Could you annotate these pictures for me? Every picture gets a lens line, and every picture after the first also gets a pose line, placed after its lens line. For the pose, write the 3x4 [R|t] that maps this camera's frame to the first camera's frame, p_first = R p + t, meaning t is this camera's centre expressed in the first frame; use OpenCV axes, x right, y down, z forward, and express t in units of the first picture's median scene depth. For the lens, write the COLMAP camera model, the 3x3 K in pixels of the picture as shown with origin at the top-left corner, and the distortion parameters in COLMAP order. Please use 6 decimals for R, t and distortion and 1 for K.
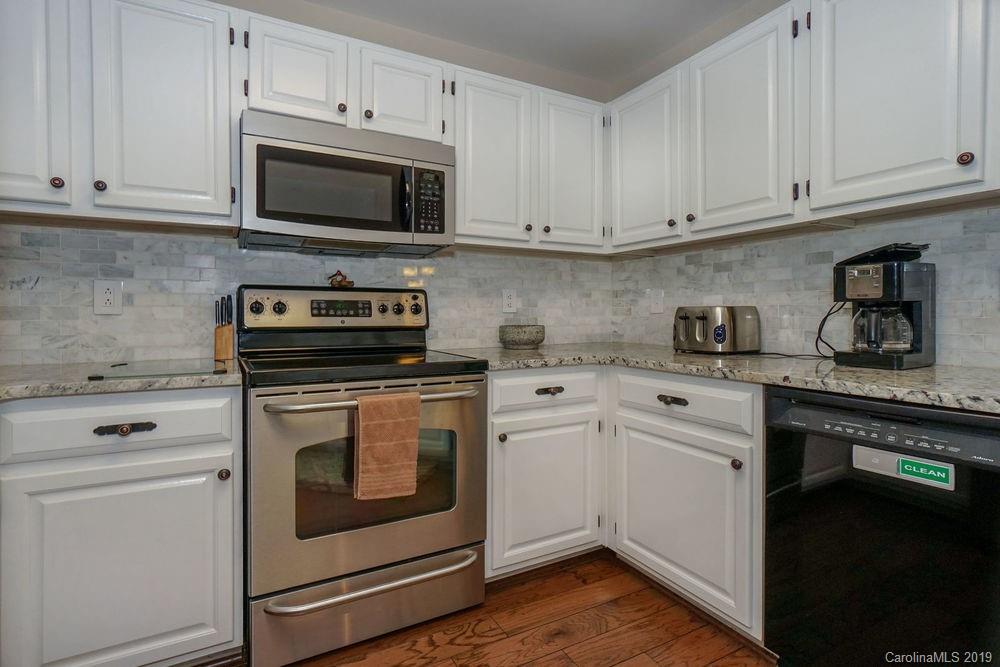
lens RADIAL K [[495.4, 0, 499.7], [0, 495.4, 327.0], [0, 0, 1]] dist [-0.008495, 0.004249]
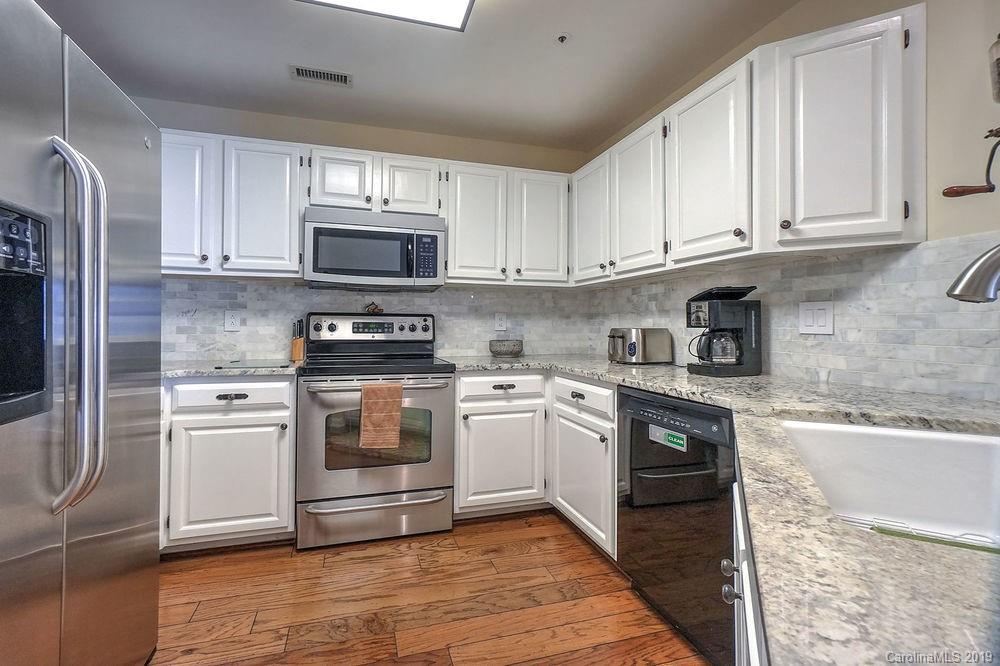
lens RADIAL K [[456.7, 0, 499.4], [0, 456.7, 329.7], [0, 0, 1]] dist [-0.004478, -0.001493]
pose [[0.982532, 0.008806, -0.185884, 0.354177], [-0.012131, 0.999786, -0.016755, -0.015319], [0.185696, 0.018718, 0.982429, -0.318702]]
